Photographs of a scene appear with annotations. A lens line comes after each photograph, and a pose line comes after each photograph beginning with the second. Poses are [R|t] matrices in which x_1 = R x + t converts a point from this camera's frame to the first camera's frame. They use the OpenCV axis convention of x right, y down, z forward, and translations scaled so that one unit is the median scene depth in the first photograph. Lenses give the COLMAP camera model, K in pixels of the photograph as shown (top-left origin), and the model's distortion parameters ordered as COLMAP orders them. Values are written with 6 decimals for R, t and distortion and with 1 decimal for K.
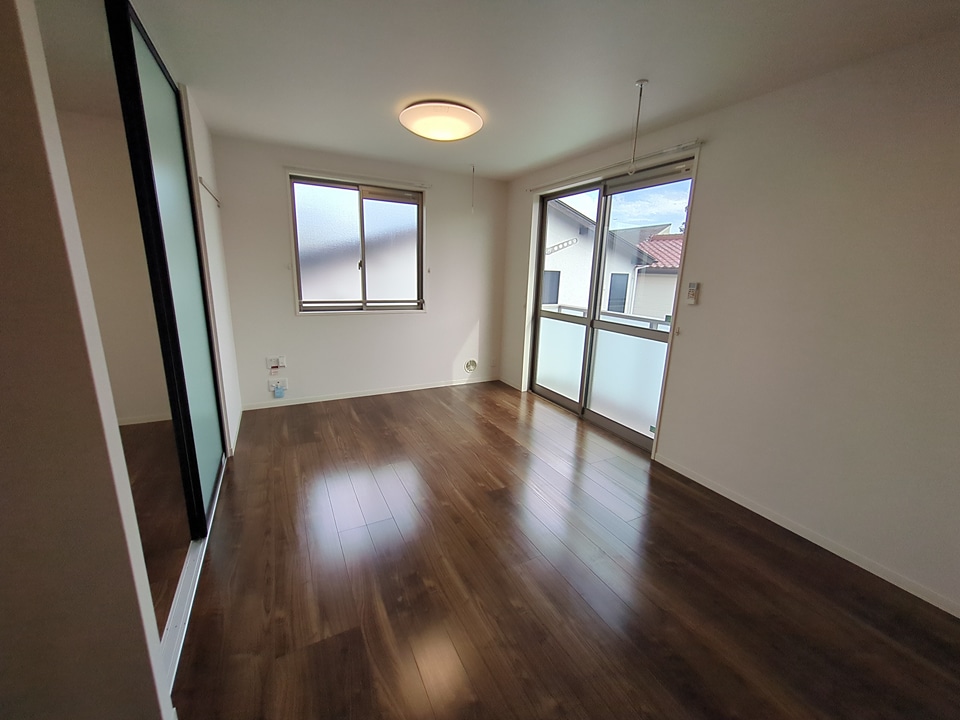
lens RADIAL K [[380.7, 0, 480.0], [0, 380.7, 360.0], [0, 0, 1]] dist [0.000843, 0.000085]
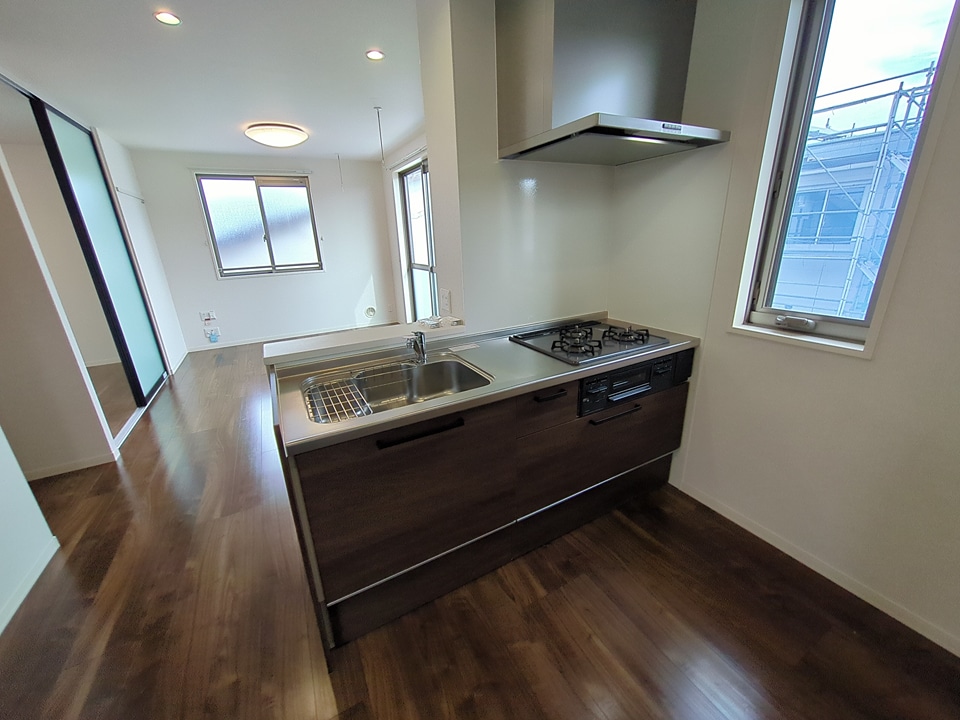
lens RADIAL K [[380.7, 0, 480.0], [0, 380.7, 360.0], [0, 0, 1]] dist [0.000843, 0.000085]
pose [[0.997413, -0.071627, -0.006066, 0.420106], [0.071882, 0.993275, 0.090767, 0.106551], [-0.000476, -0.090969, 0.995854, -0.361694]]
